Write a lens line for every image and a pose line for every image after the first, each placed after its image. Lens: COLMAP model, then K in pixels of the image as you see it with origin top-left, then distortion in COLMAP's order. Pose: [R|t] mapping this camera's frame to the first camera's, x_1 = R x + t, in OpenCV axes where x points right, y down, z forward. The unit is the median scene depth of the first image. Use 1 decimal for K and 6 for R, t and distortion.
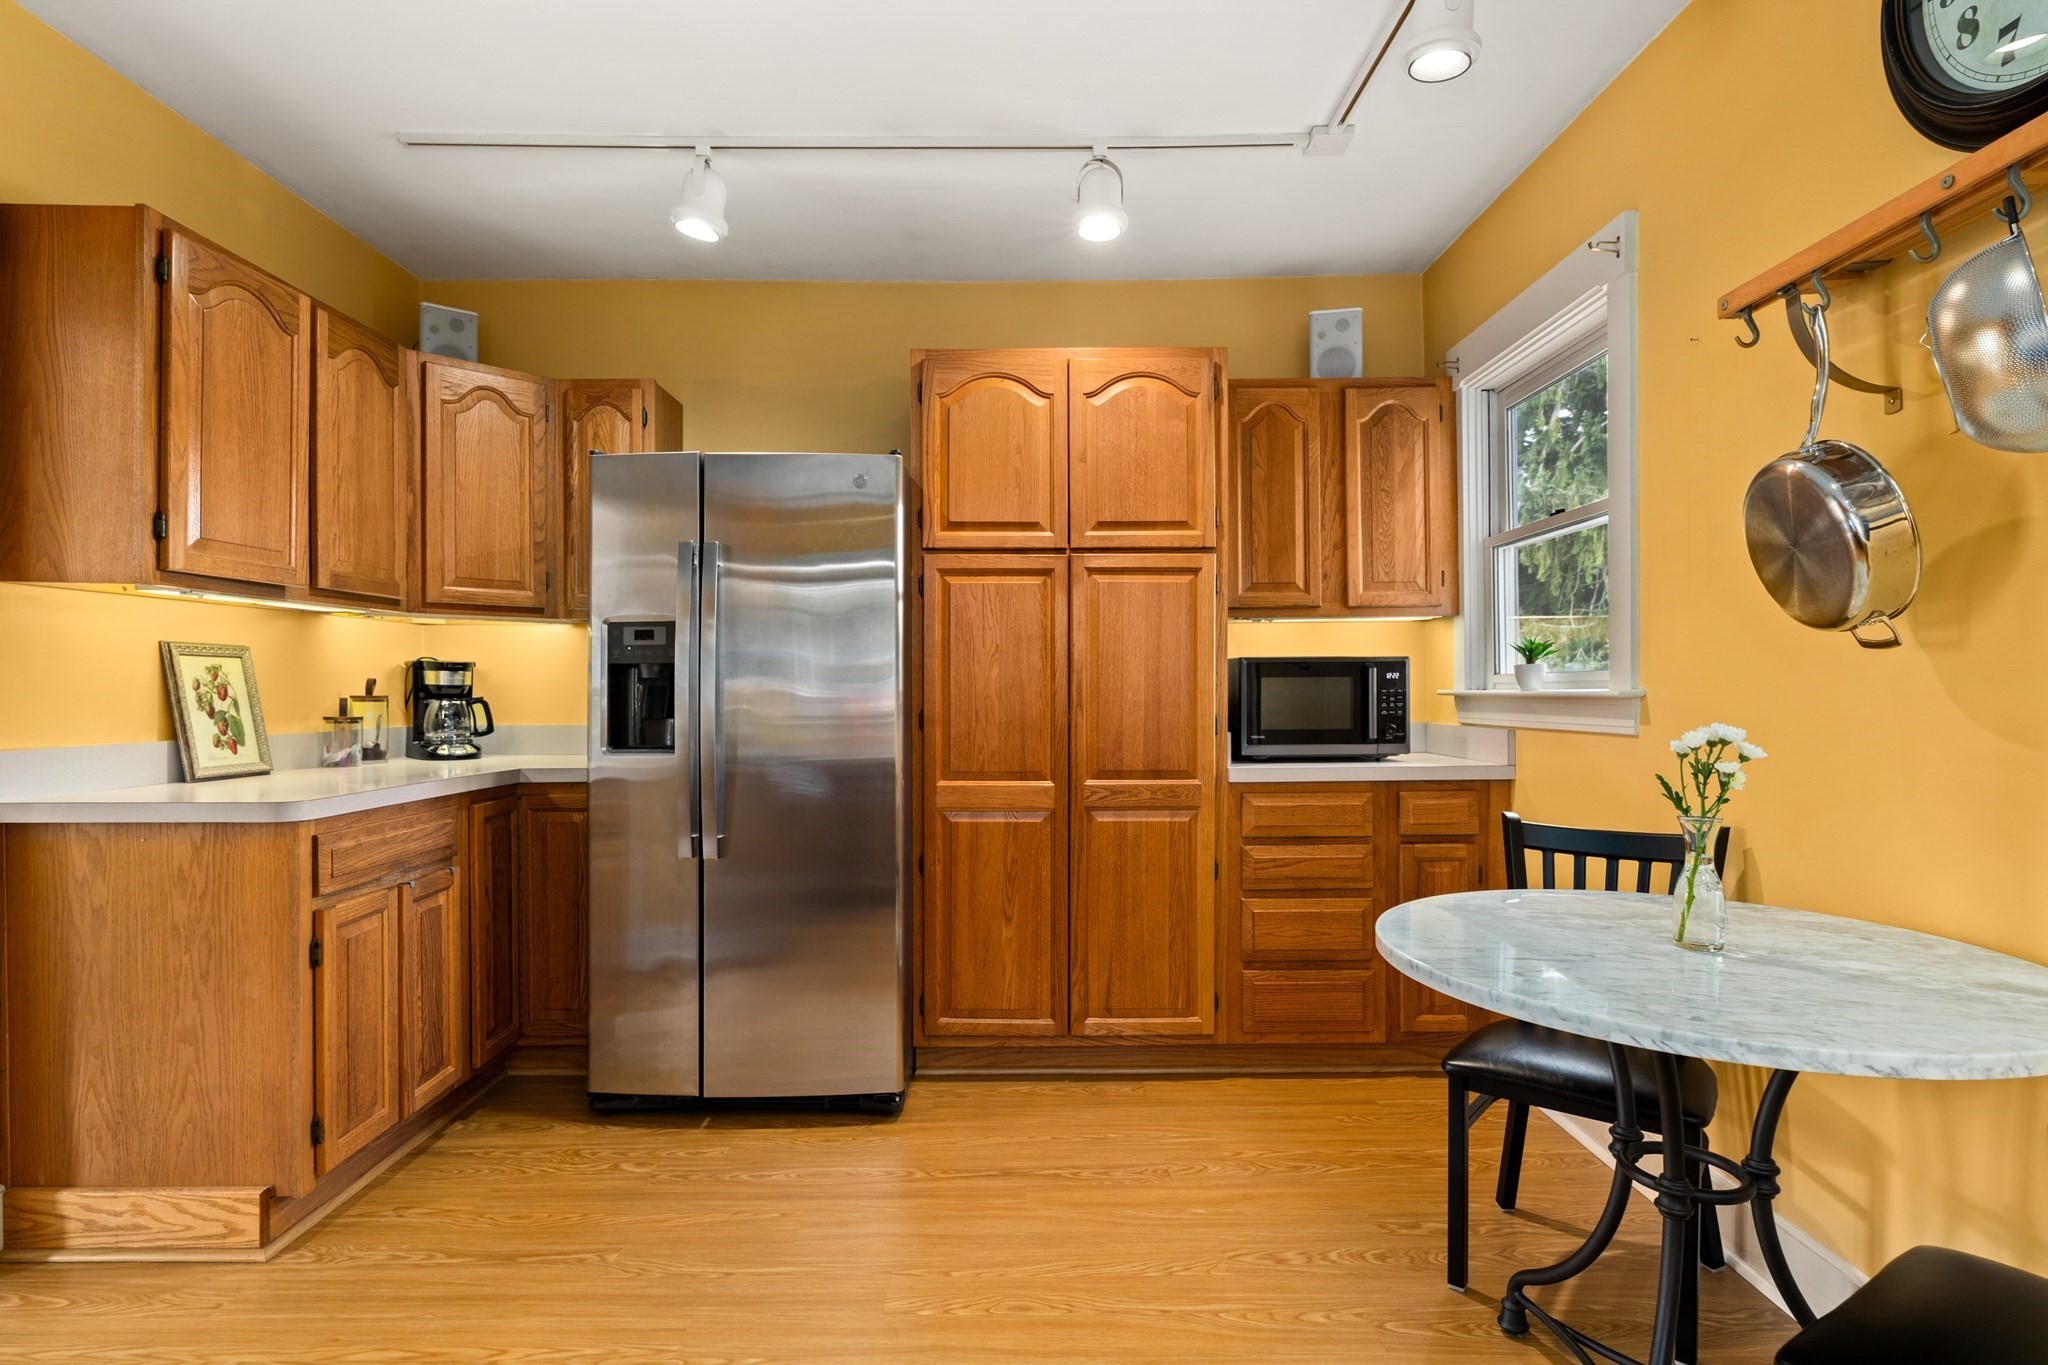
lens RADIAL K [[1050.8, 0, 1028.3], [0, 1050.8, 694.6], [0, 0, 1]] dist [0.000308, -0.000476]
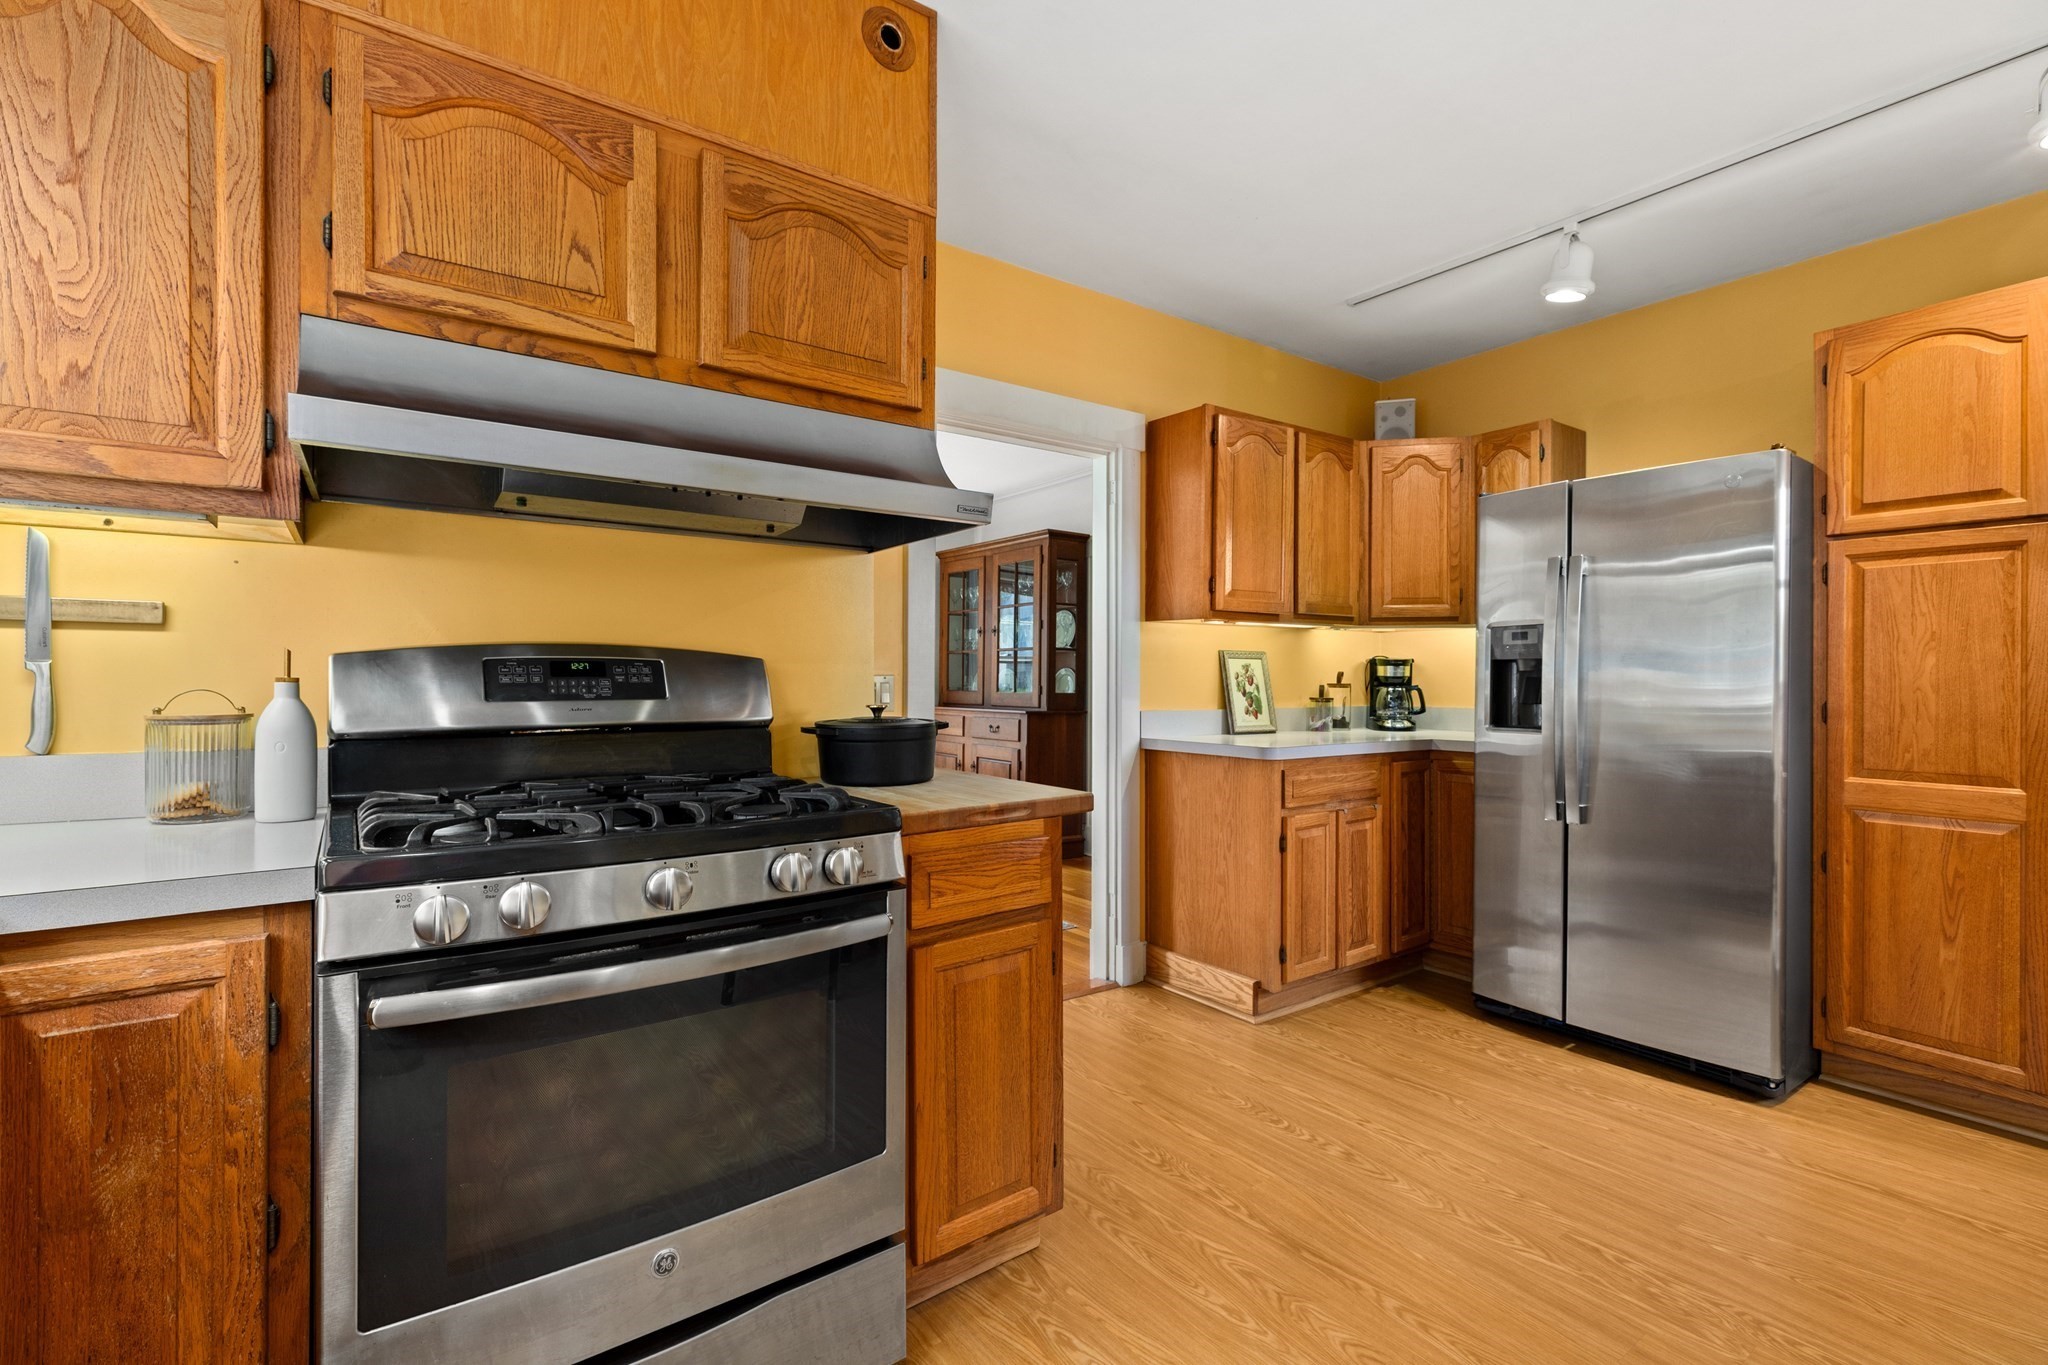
lens RADIAL K [[909.0, 0, 1022.1], [0, 909.0, 678.4], [0, 0, 1]] dist [0.001236, -0.000023]
pose [[0.579930, 0.002541, -0.814662, 0.164404], [-0.008042, 0.999964, -0.002606, 0.000813], [0.814626, 0.008063, 0.579930, -0.097063]]
